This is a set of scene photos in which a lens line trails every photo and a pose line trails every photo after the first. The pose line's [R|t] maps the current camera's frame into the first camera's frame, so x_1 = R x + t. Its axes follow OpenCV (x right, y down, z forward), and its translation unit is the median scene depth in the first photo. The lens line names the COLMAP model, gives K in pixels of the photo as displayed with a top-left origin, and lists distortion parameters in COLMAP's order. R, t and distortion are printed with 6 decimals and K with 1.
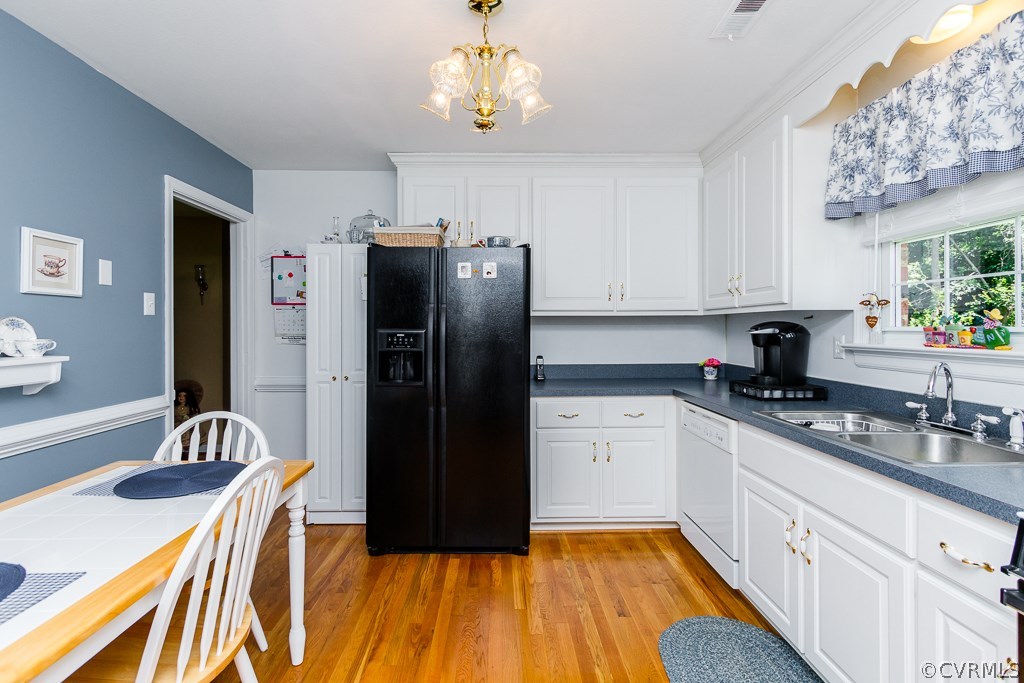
lens RADIAL K [[474.4, 0, 507.1], [0, 474.4, 333.2], [0, 0, 1]] dist [0.002743, -0.000290]
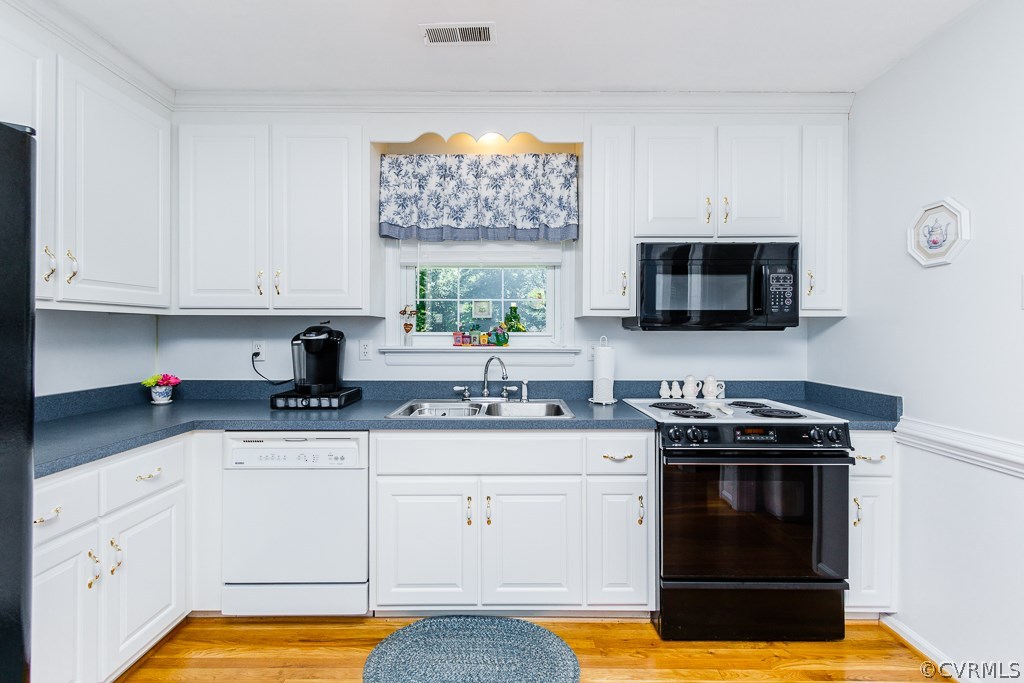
lens RADIAL K [[474.4, 0, 507.1], [0, 474.4, 333.2], [0, 0, 1]] dist [0.002743, -0.000290]
pose [[0.021062, 0.002851, 0.999774, -0.458582], [0.010572, 0.999939, -0.003074, -0.003803], [-0.999722, 0.010634, 0.021030, 0.717724]]
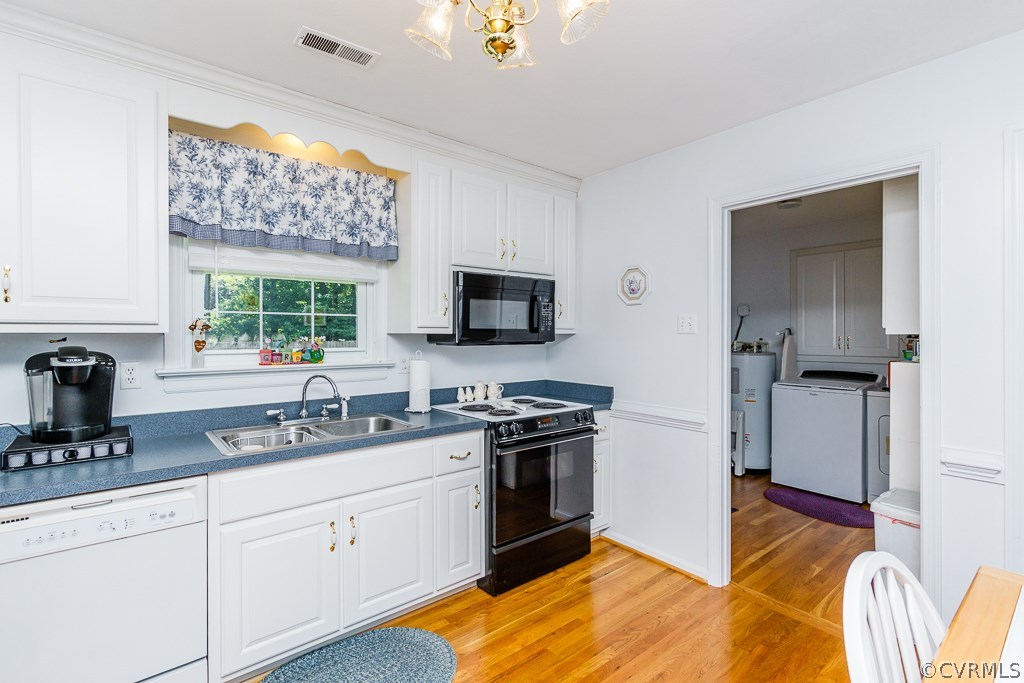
lens RADIAL K [[475.6, 0, 513.2], [0, 475.6, 338.9], [0, 0, 1]] dist [0.003808, -0.000214]
pose [[-0.624685, -0.003171, 0.780870, -0.451436], [0.012268, 0.999828, 0.013875, -0.044746], [-0.780780, 0.018247, -0.624539, 1.113858]]
